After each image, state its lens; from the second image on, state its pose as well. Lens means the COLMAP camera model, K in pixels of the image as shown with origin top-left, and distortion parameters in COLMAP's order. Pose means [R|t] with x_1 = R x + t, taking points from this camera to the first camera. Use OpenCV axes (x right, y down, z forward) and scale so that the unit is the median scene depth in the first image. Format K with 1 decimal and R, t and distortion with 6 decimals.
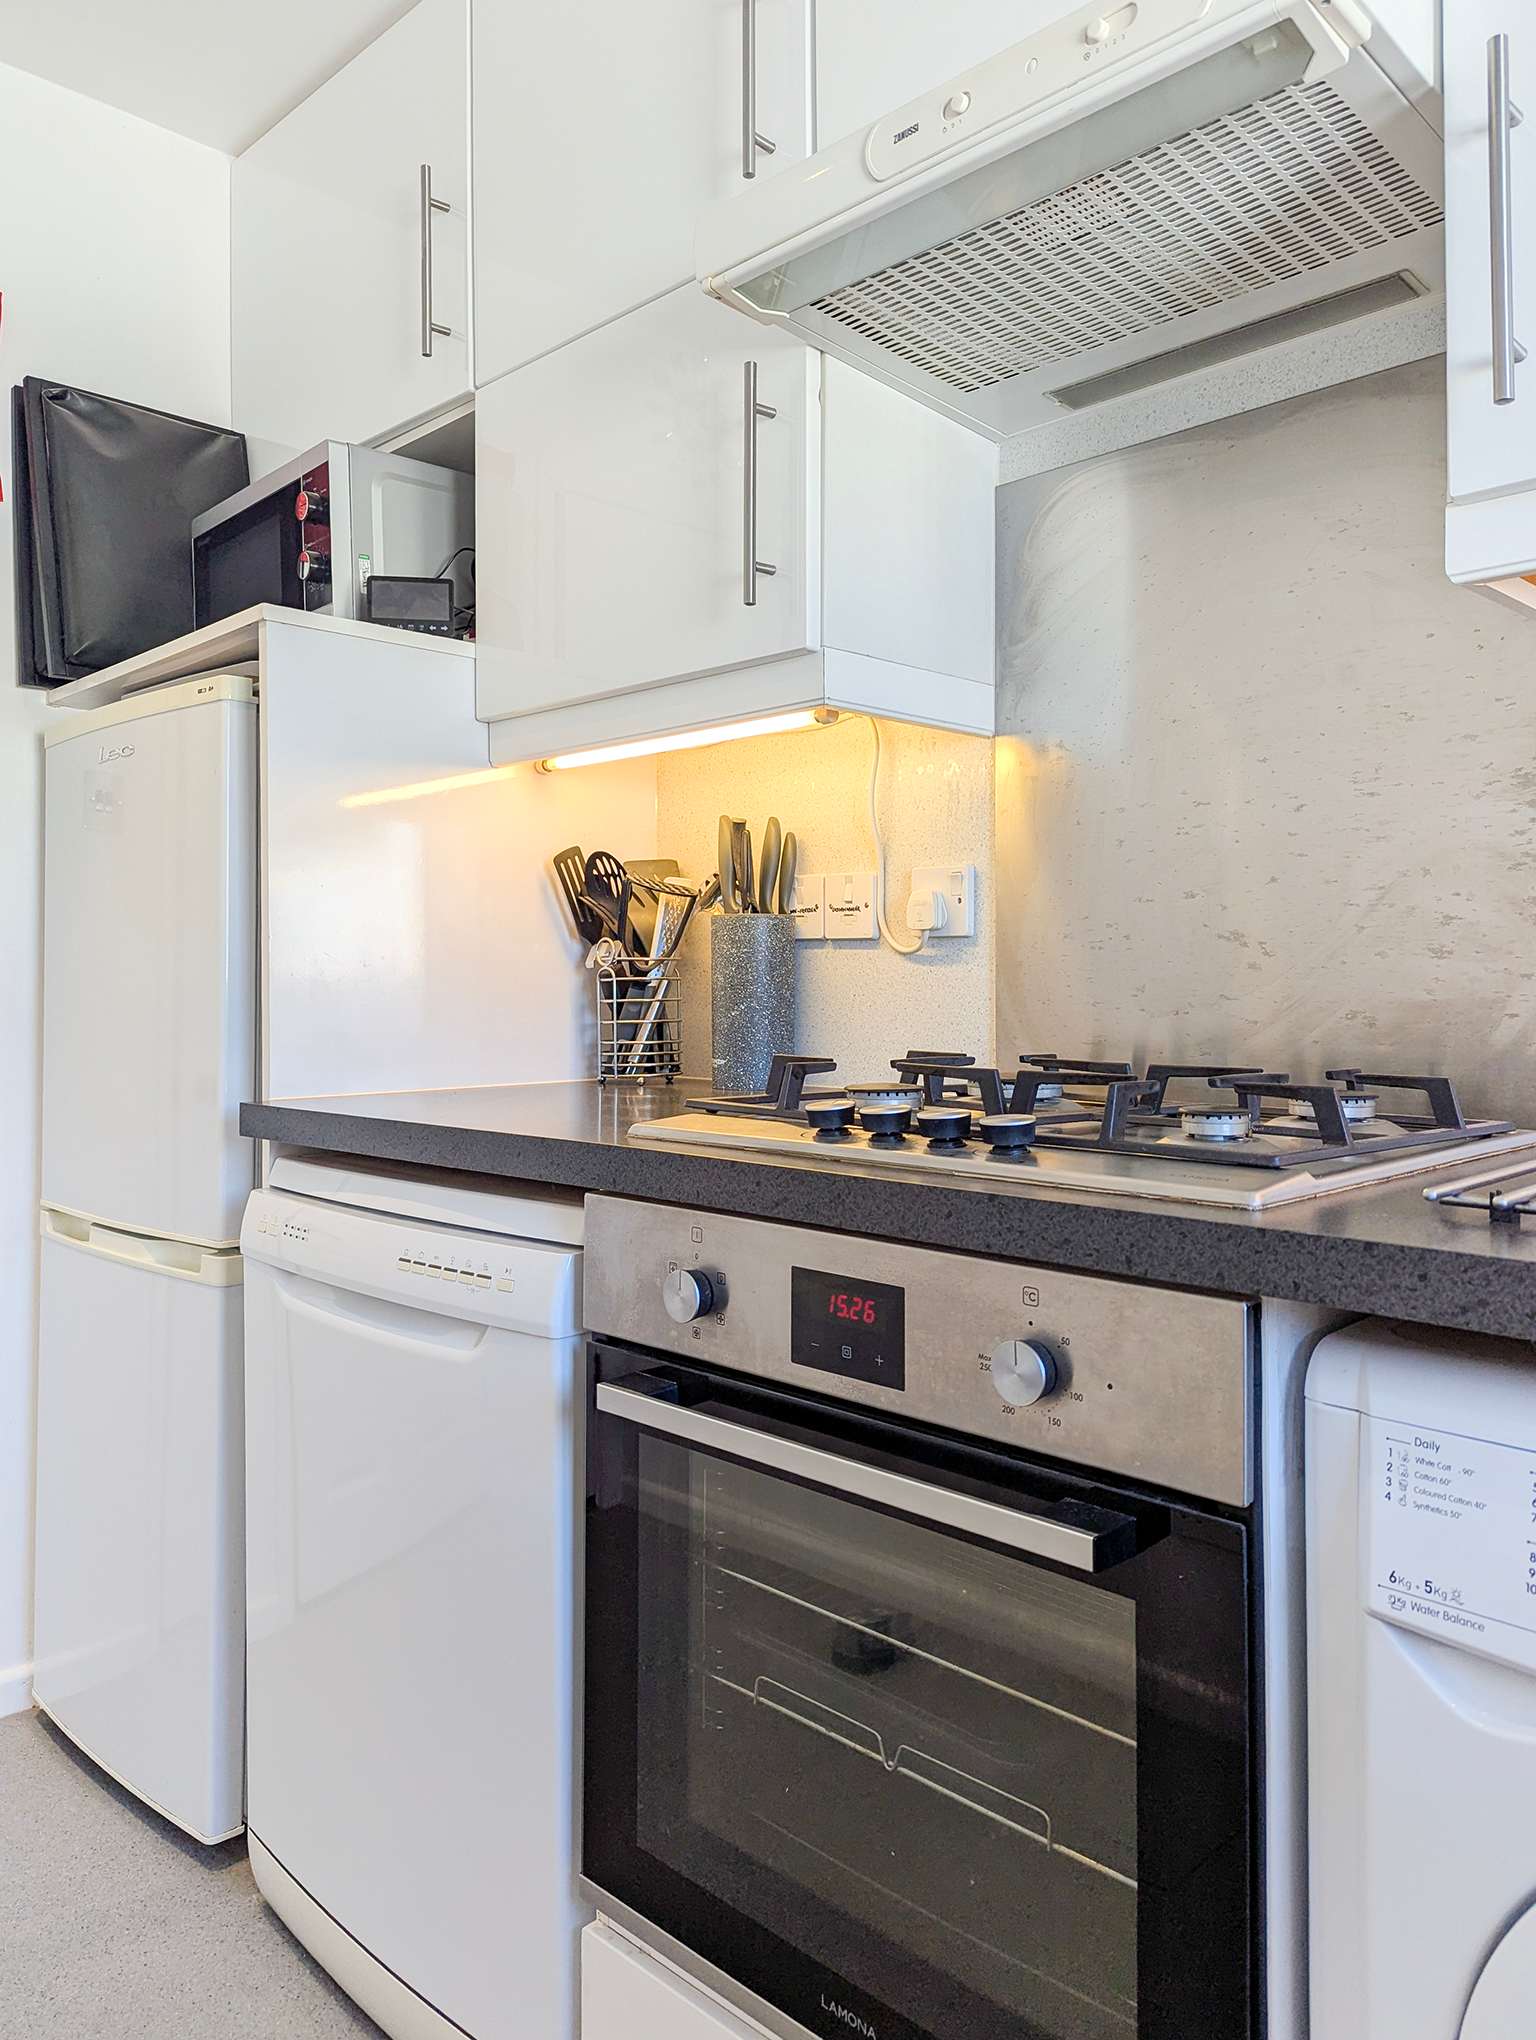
lens RADIAL K [[1511.8, 0, 762.5], [0, 1511.8, 972.2], [0, 0, 1]] dist [0.087122, -0.053045]
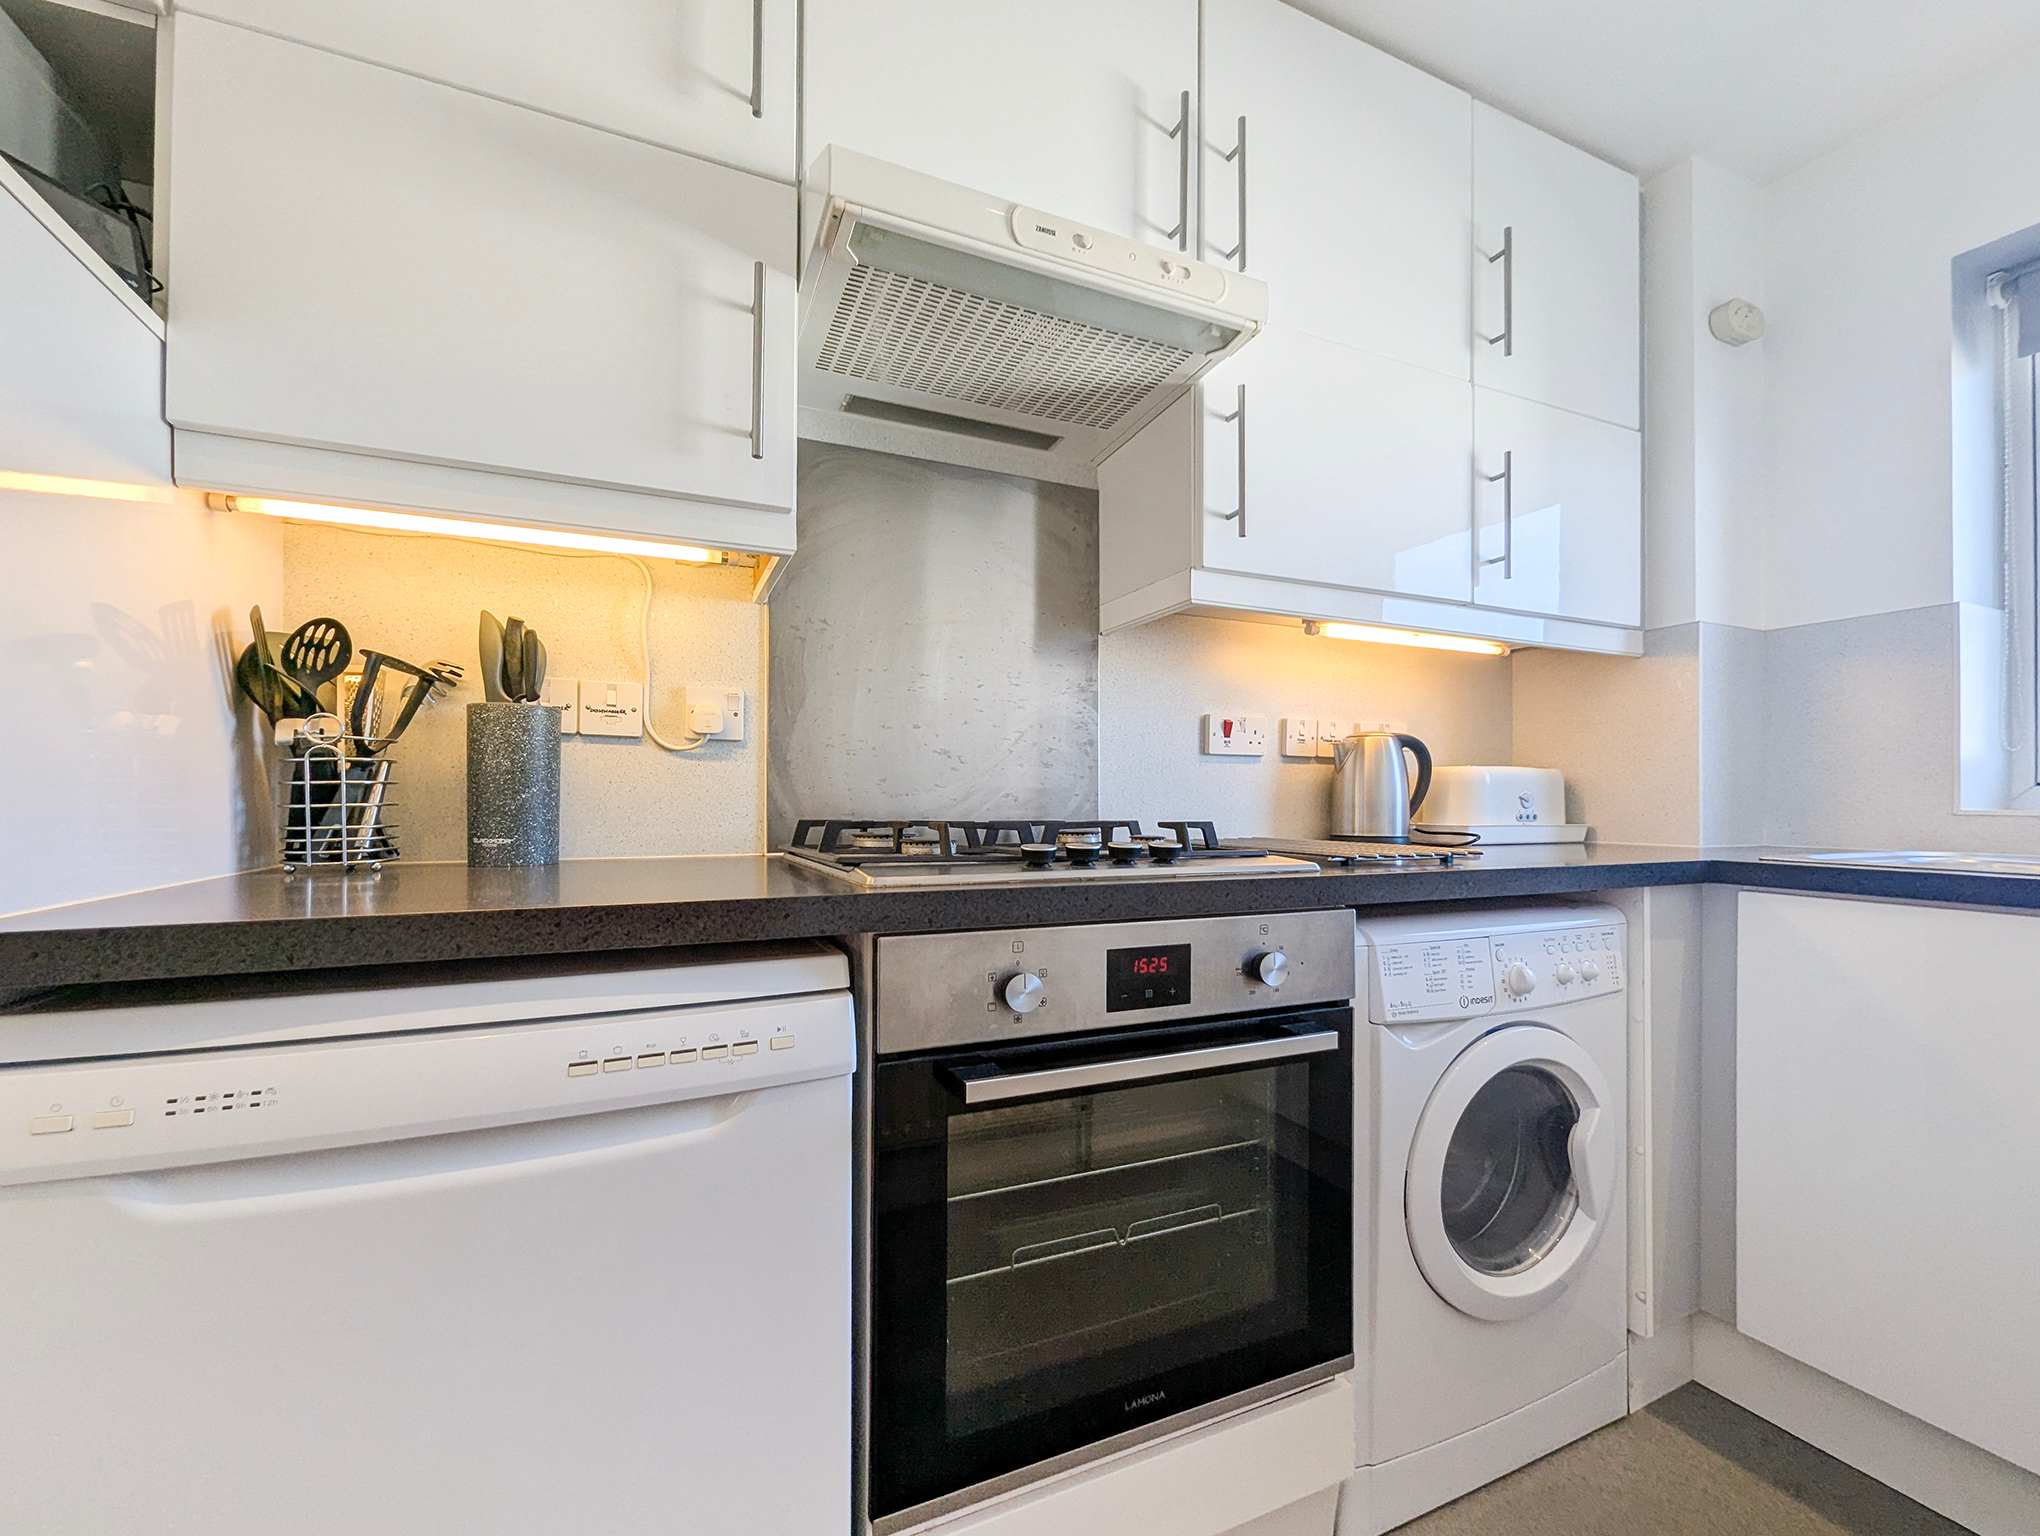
lens RADIAL K [[816.4, 0, 1016.2], [0, 816.4, 800.7], [0, 0, 1]] dist [0.023947, 0.000047]
pose [[0.357128, 0.004799, 0.934043, -0.664128], [-0.013230, 0.999912, -0.000079, 0.038997], [-0.933962, -0.012329, 0.357161, 0.678755]]
